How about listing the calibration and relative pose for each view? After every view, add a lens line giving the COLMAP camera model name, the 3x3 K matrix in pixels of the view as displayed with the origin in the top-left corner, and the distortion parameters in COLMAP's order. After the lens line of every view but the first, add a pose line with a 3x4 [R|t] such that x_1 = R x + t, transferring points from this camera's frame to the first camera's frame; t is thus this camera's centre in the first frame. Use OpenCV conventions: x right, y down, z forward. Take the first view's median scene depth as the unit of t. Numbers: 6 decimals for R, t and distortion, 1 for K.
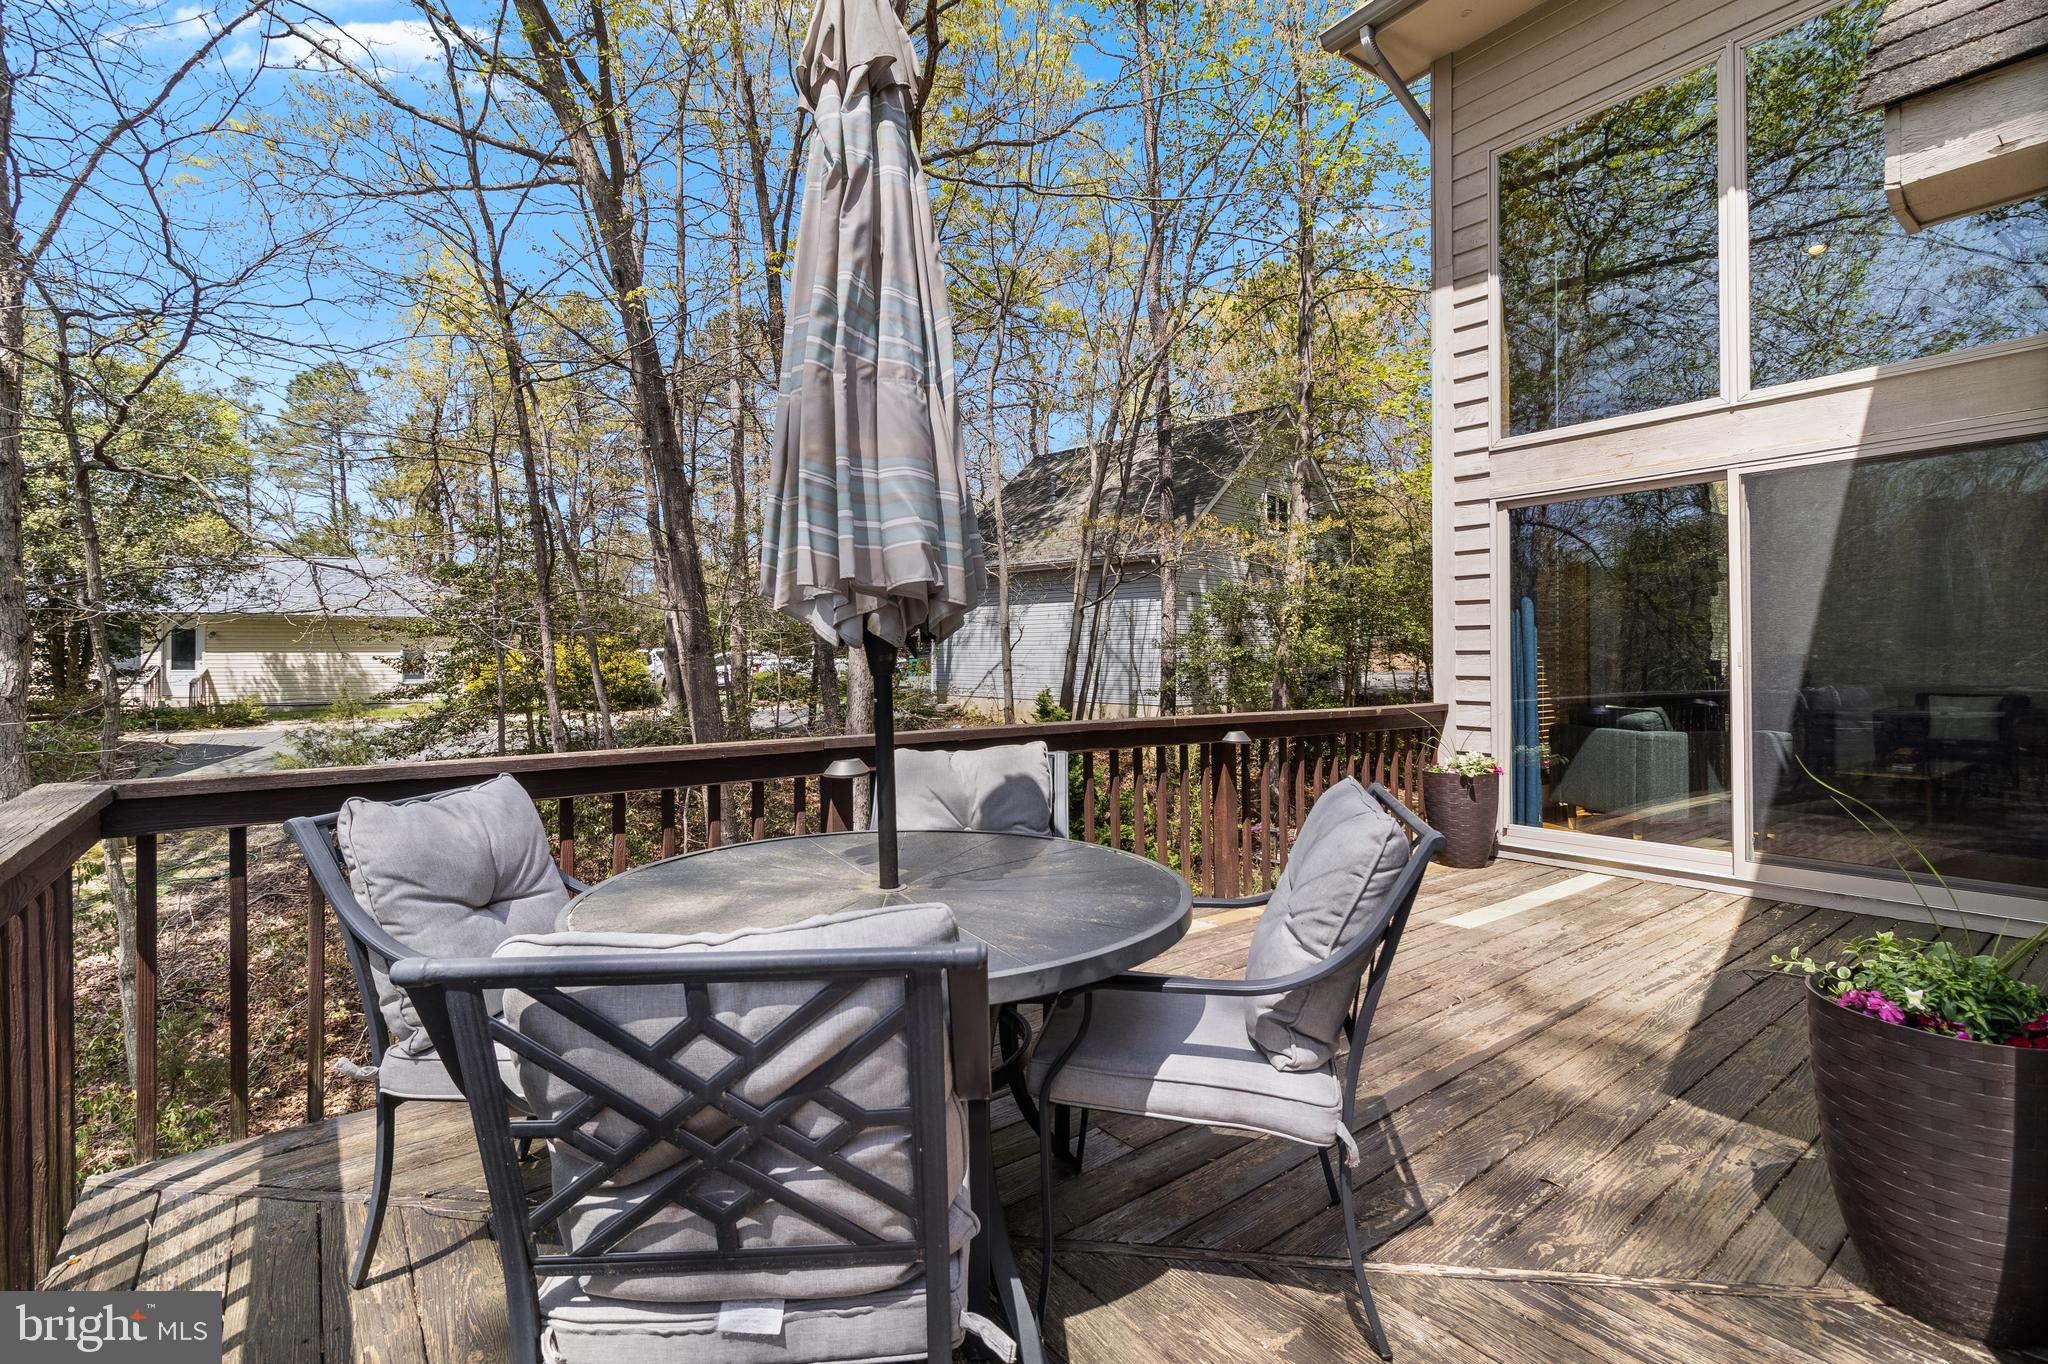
lens RADIAL K [[944.0, 0, 1031.3], [0, 944.0, 658.3], [0, 0, 1]] dist [0.004855, 0.000847]
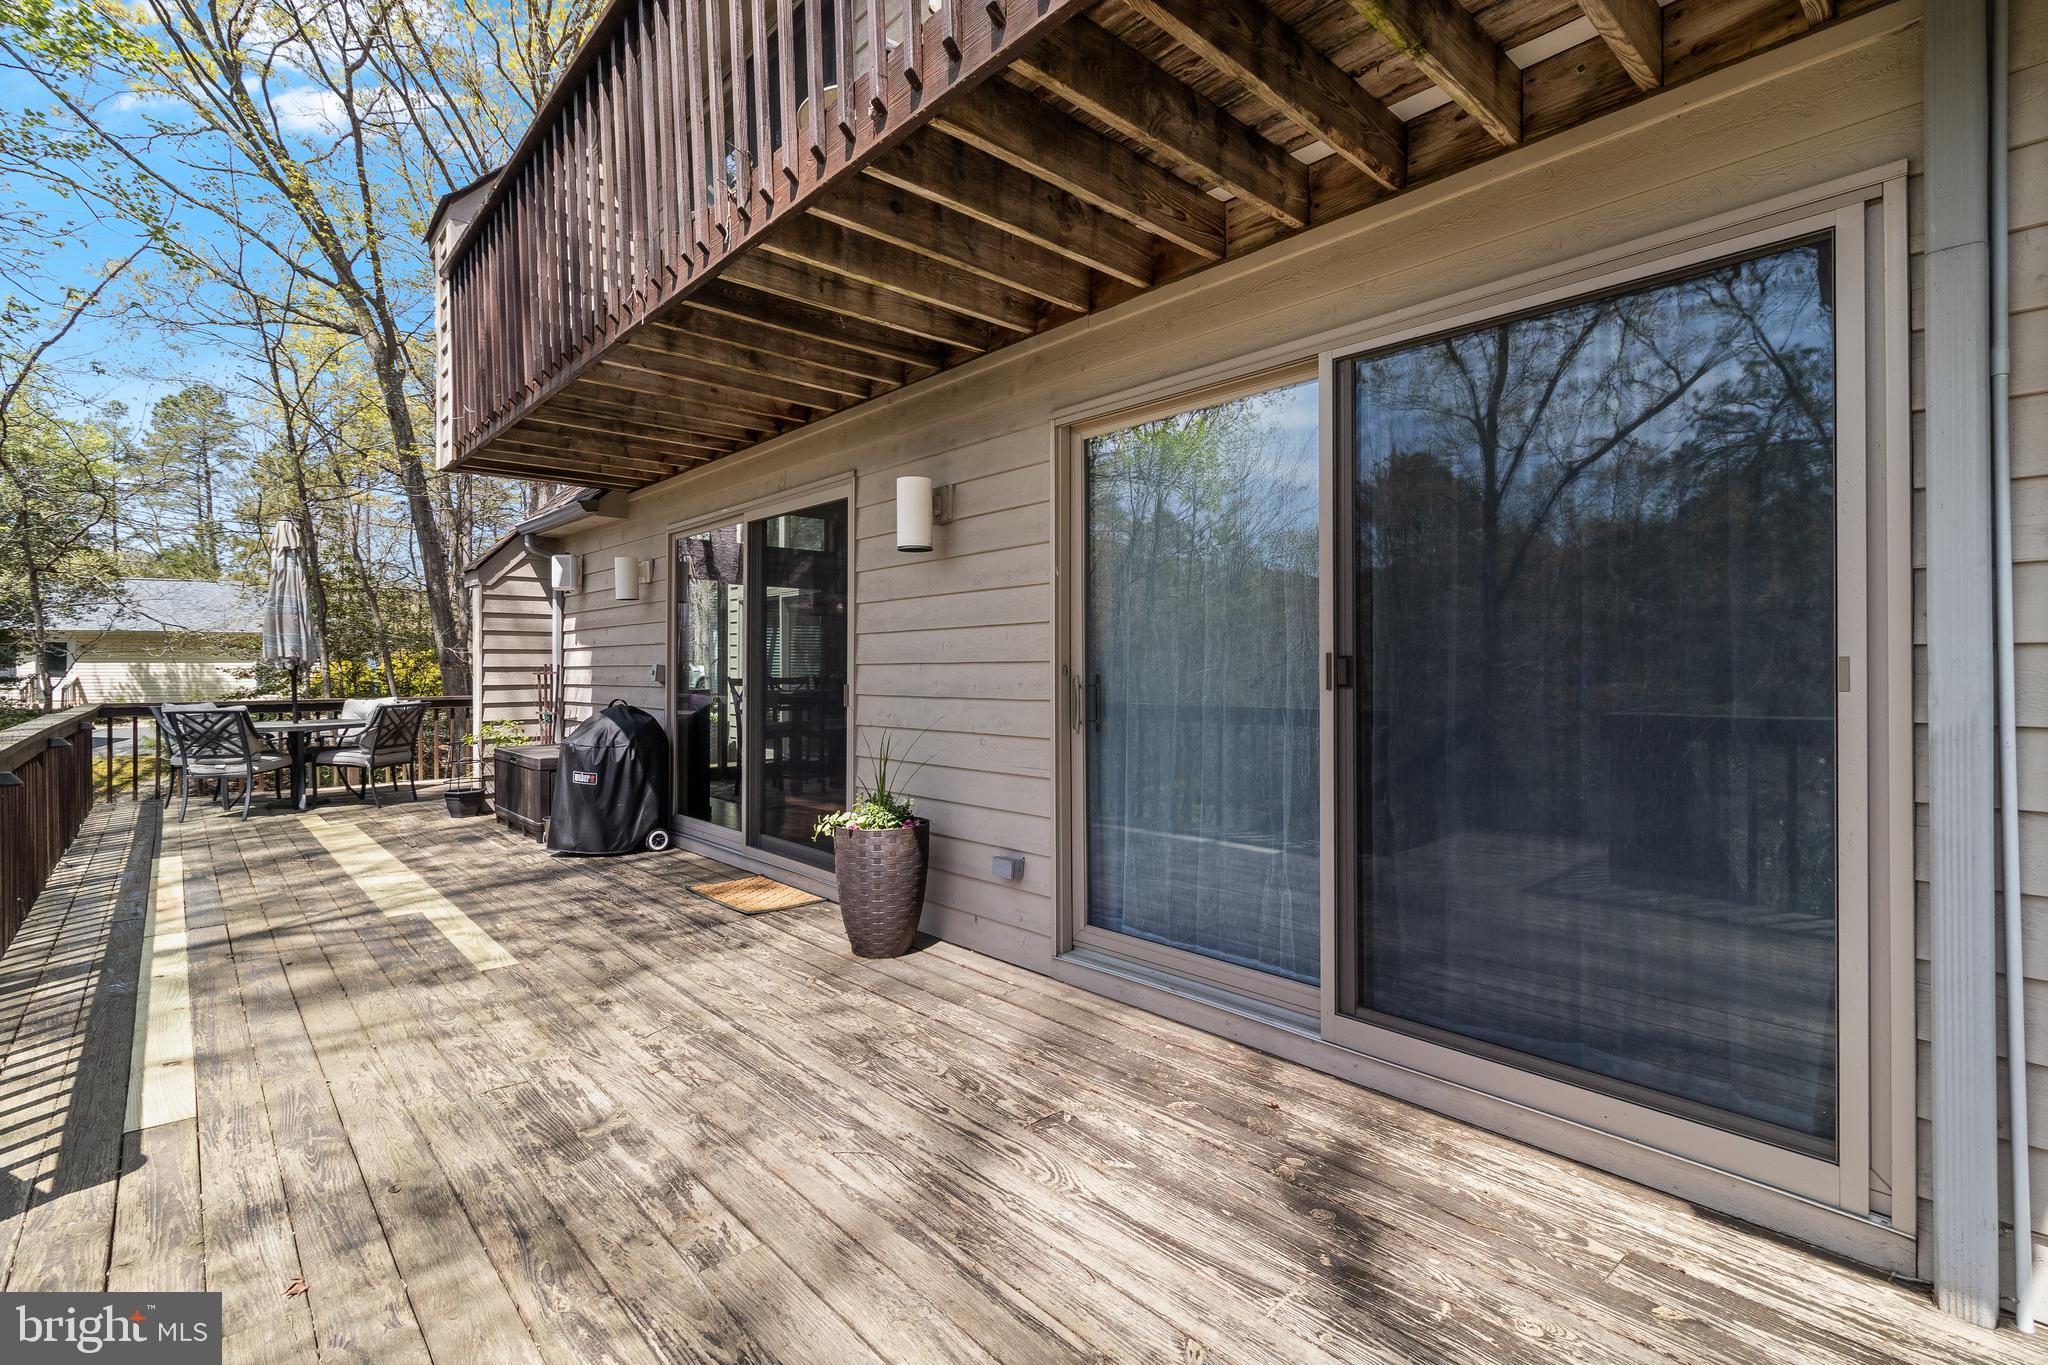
lens RADIAL K [[944.0, 0, 1031.3], [0, 944.0, 658.8], [0, 0, 1]] dist [0.004855, 0.000847]
pose [[0.996582, 0.003637, 0.082535, 0.227530], [-0.002760, 0.999939, -0.010738, -0.001871], [-0.082569, 0.010474, 0.996530, -0.289507]]
